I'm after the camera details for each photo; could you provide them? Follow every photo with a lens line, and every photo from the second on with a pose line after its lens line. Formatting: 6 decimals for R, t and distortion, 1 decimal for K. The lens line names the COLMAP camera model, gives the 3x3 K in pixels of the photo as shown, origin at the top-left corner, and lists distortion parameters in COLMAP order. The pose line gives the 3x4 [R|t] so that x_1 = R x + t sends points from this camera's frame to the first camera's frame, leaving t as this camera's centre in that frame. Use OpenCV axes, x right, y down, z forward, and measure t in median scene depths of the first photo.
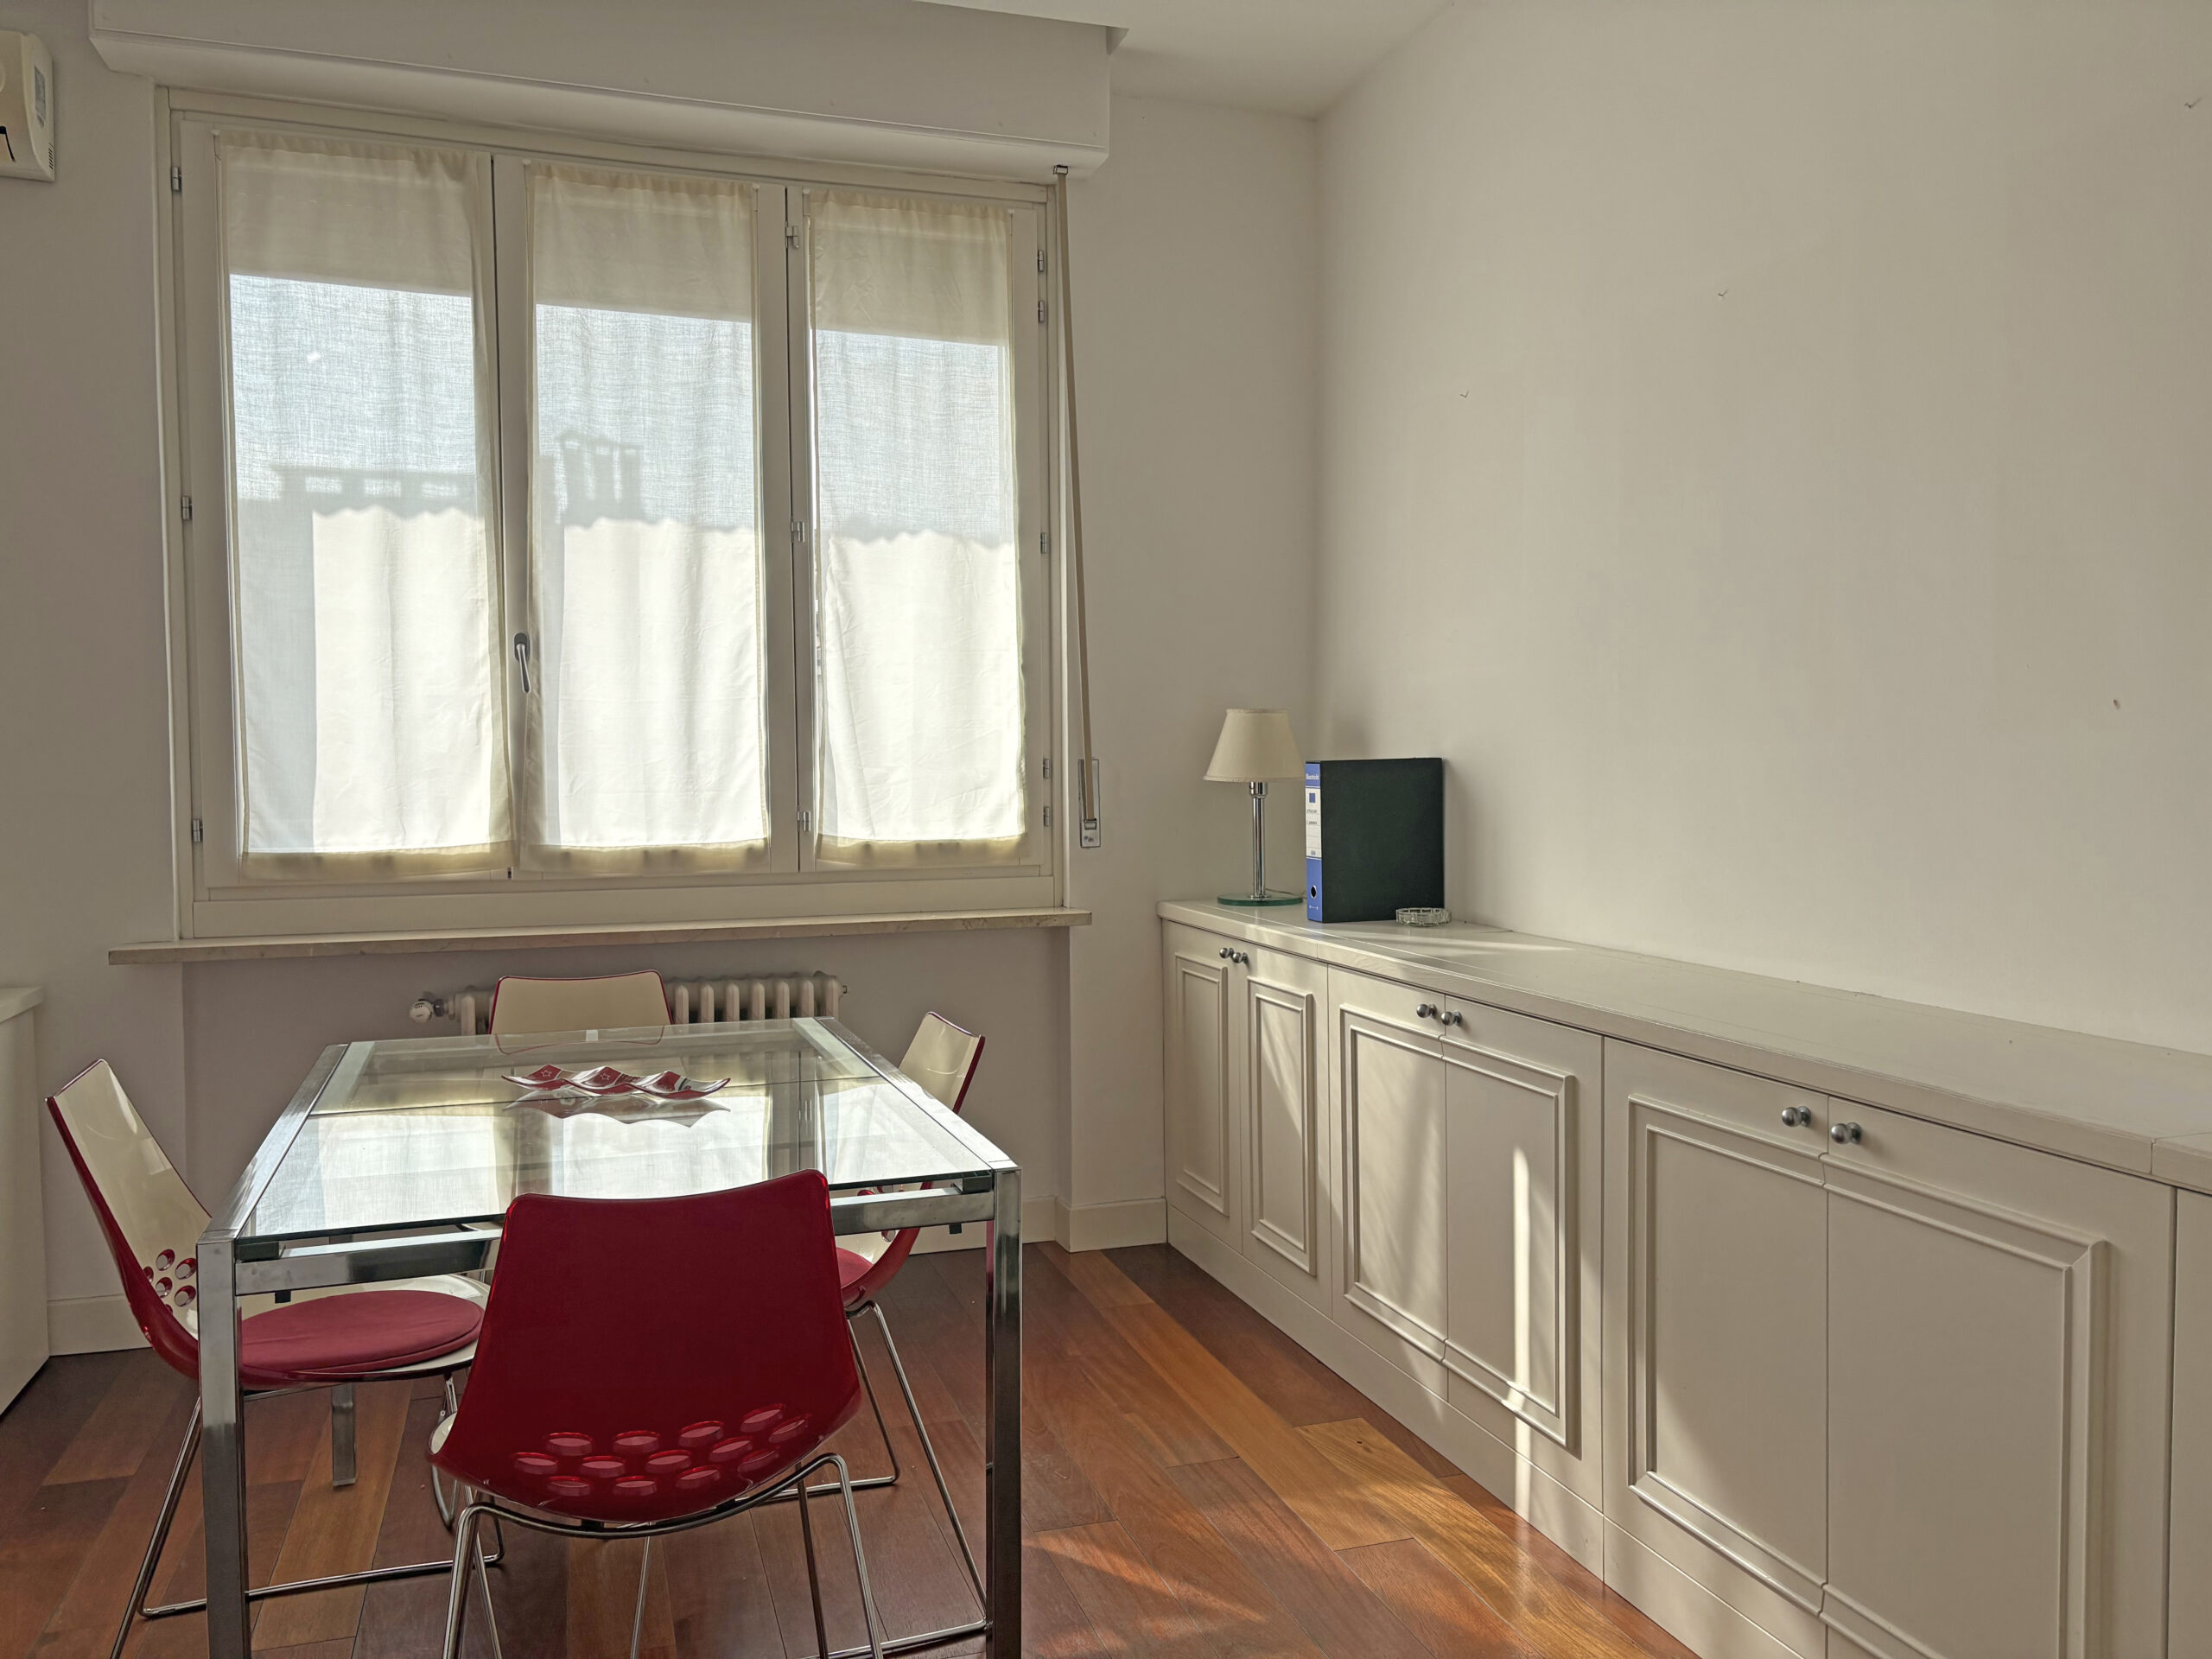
lens RADIAL K [[1538.1, 0, 1106.0], [0, 1538.1, 829.5], [0, 0, 1]] dist [-0.004717, -0.001686]
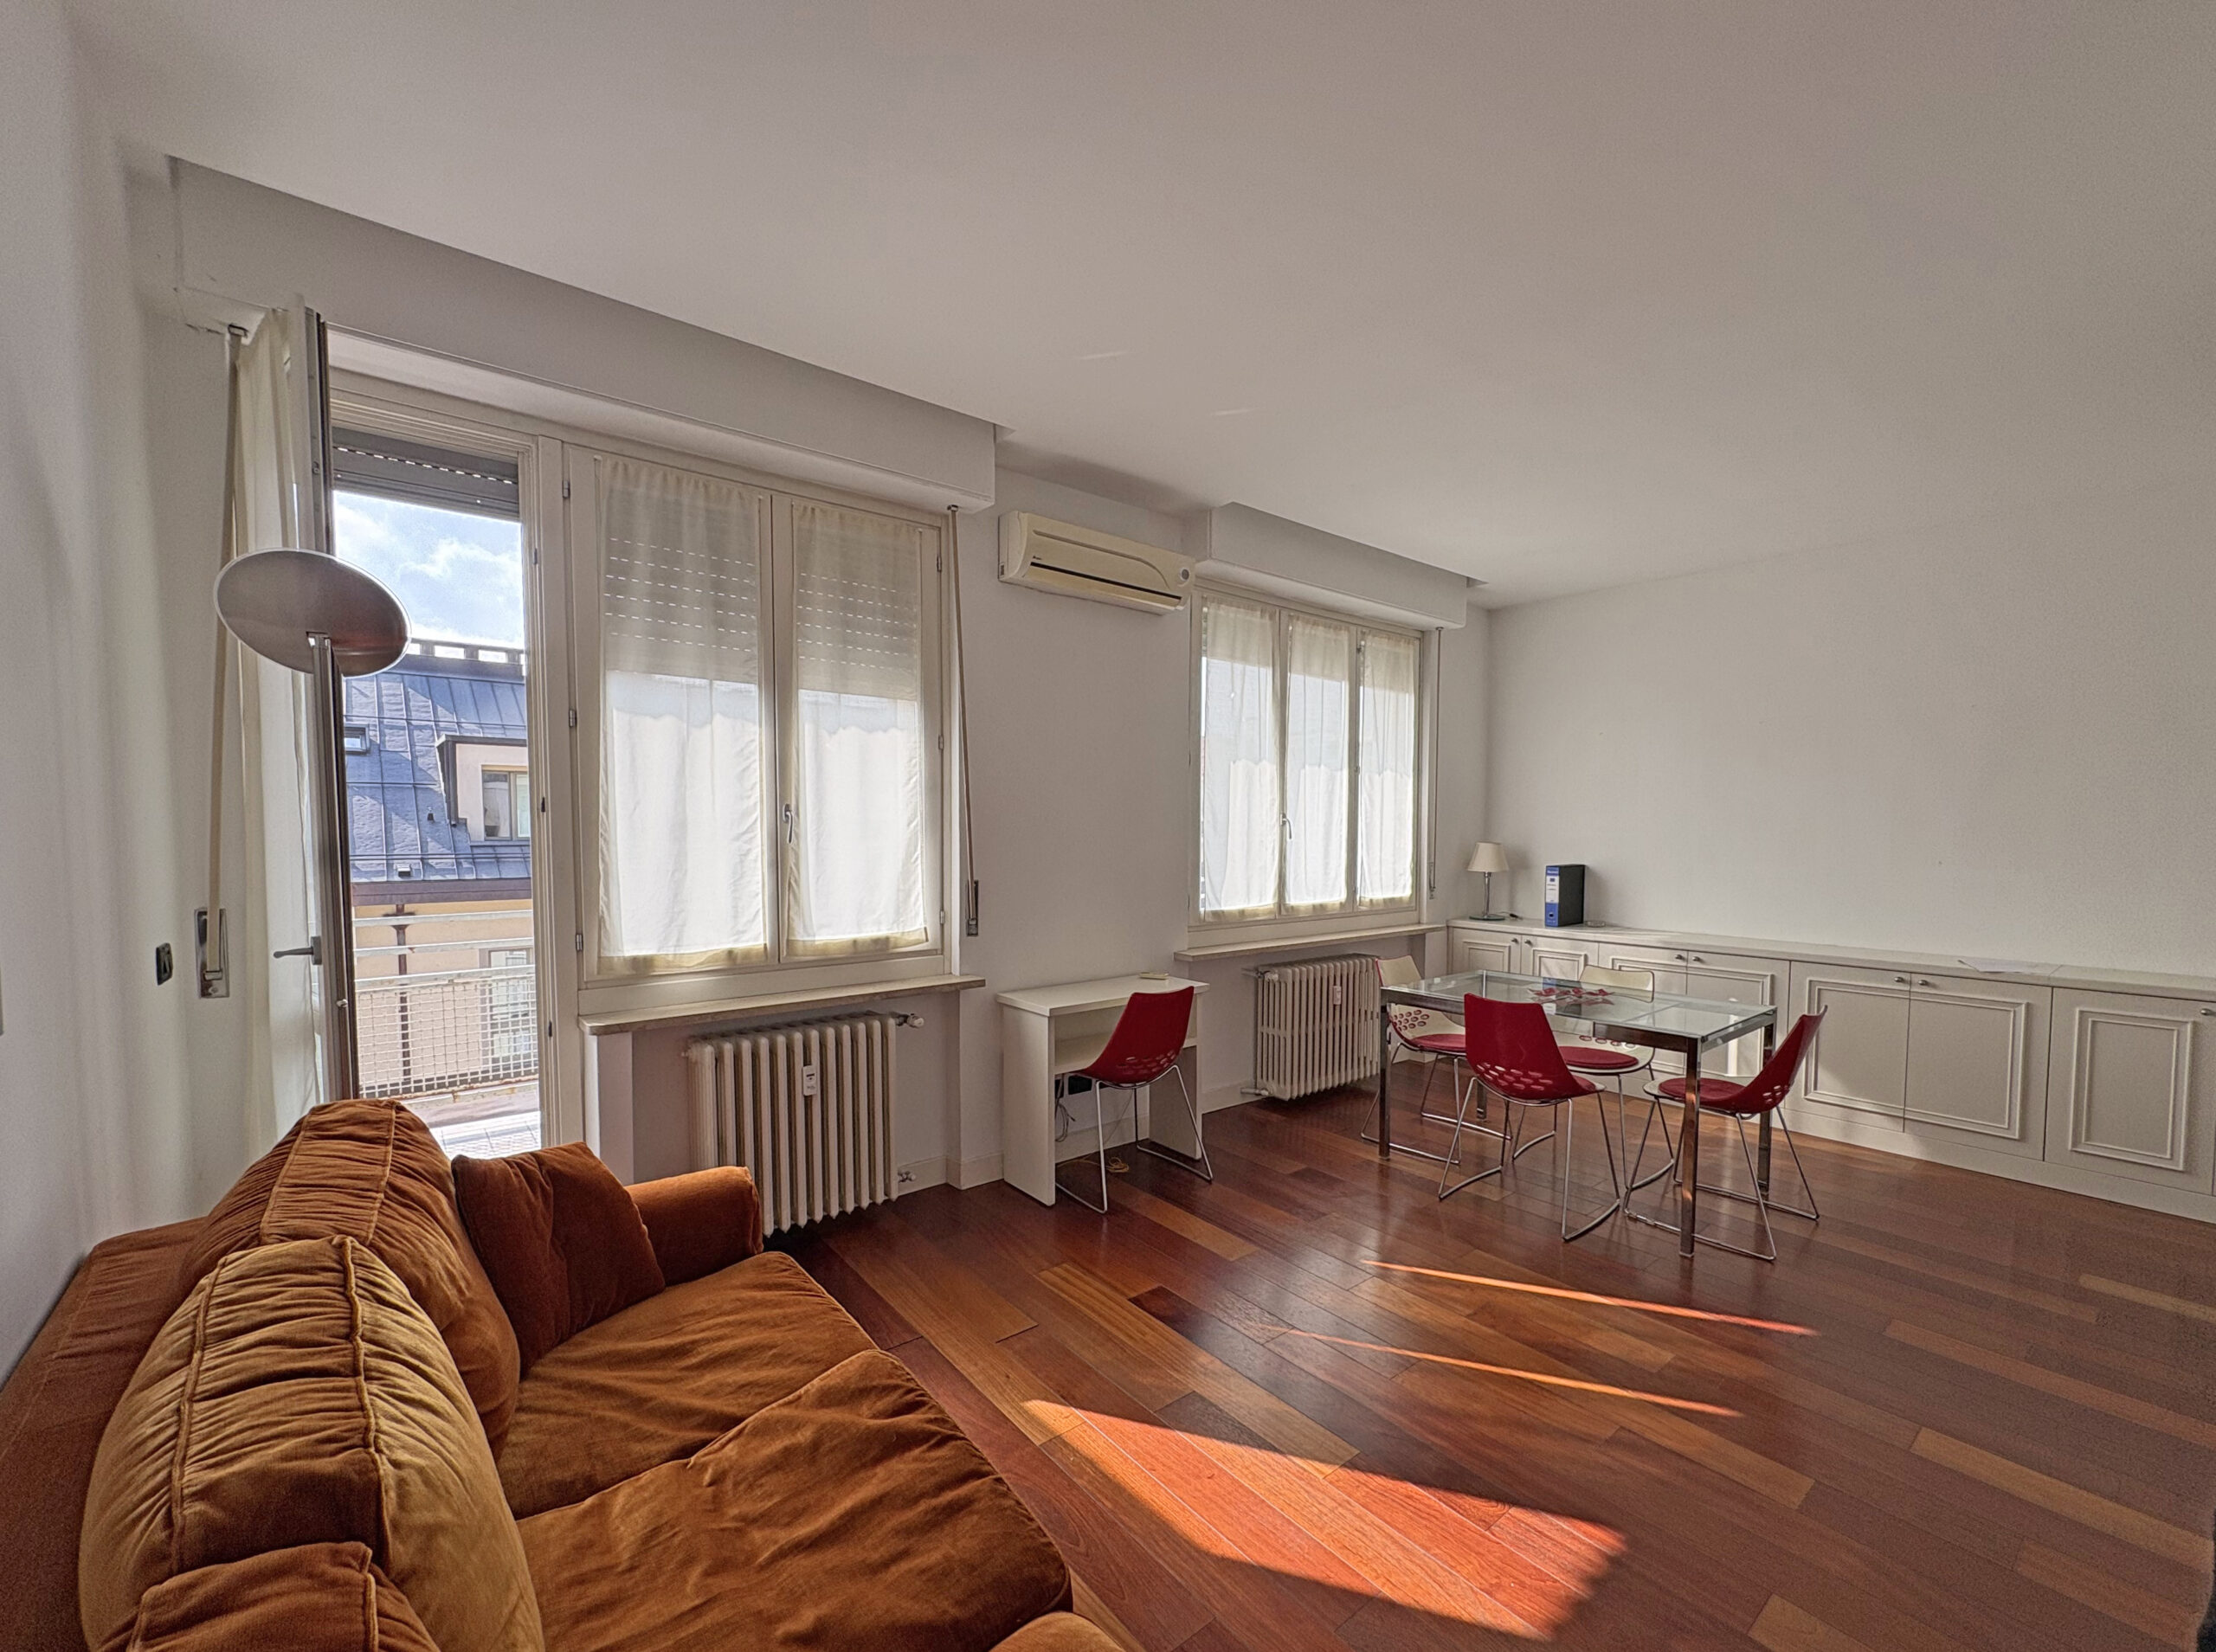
lens RADIAL K [[911.4, 0, 1108.0], [0, 911.4, 826.0], [0, 0, 1]] dist [-0.002155, -0.000229]
pose [[0.942478, 0.007291, 0.334190, -1.063361], [0.009021, 0.998843, -0.047232, -0.043739], [-0.334147, 0.047530, 0.941322, -0.199647]]
